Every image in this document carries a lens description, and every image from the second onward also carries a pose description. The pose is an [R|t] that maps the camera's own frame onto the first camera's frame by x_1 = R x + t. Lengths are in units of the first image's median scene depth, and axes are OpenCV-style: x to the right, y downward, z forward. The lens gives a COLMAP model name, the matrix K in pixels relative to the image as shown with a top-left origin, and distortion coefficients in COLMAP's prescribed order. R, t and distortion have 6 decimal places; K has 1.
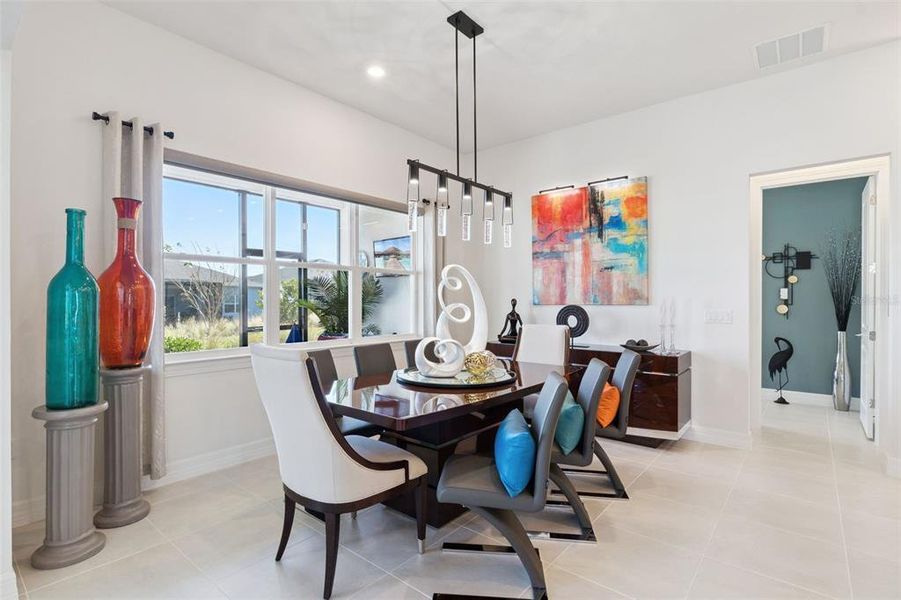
lens RADIAL K [[420.1, 0, 448.7], [0, 420.1, 291.8], [0, 0, 1]] dist [-0.002024, -0.000526]
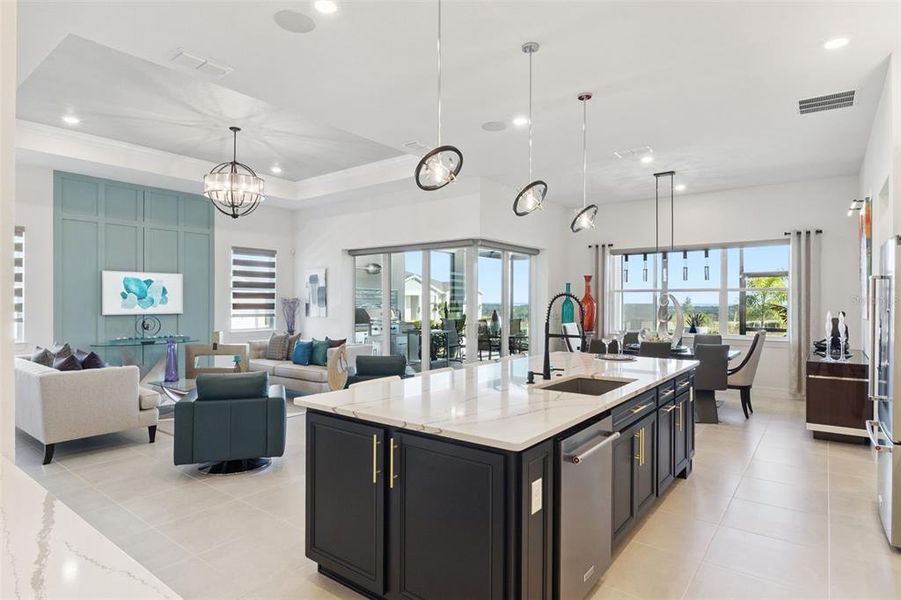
lens RADIAL K [[494.7, 0, 450.8], [0, 494.7, 305.4], [0, 0, 1]] dist [-0.002885, -0.000529]
pose [[0.076662, -0.004980, -0.997045, 1.466476], [0.011856, 0.999921, -0.004083, -0.002048], [0.996987, -0.011508, 0.076715, -0.132286]]
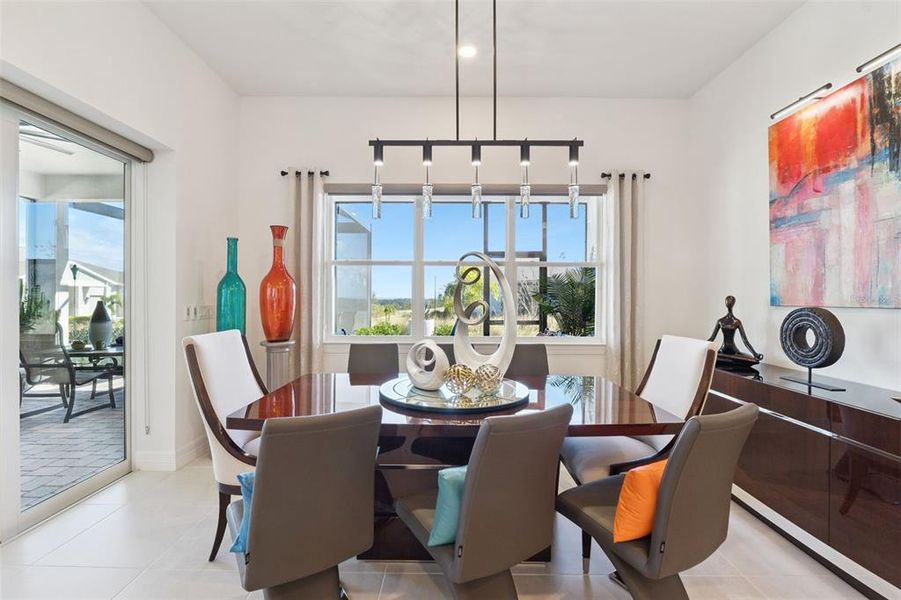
lens RADIAL K [[389.9, 0, 446.1], [0, 389.9, 296.1], [0, 0, 1]] dist [-0.002758, -0.000500]
pose [[0.661002, 0.000488, -0.750384, 0.341052], [0.010672, 0.999893, 0.010052, 0.006934], [0.750308, -0.014652, 0.660926, 0.300548]]
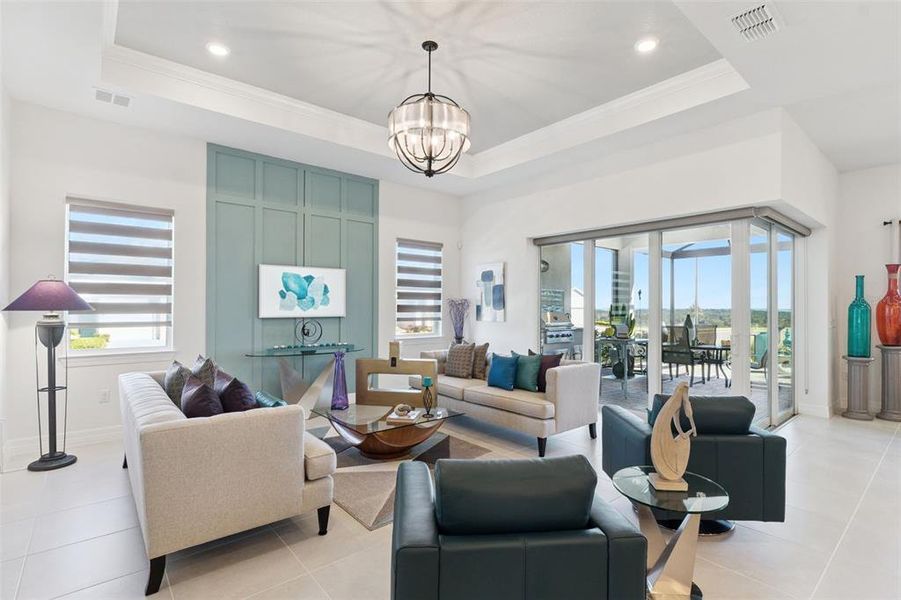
lens RADIAL K [[435.4, 0, 452.7], [0, 435.4, 308.0], [0, 0, 1]] dist [-0.001209, -0.000218]
pose [[-0.136289, -0.009089, -0.990627, 0.885837], [0.007379, 0.999921, -0.010190, -0.001479], [0.990642, -0.008699, -0.136211, -0.452962]]
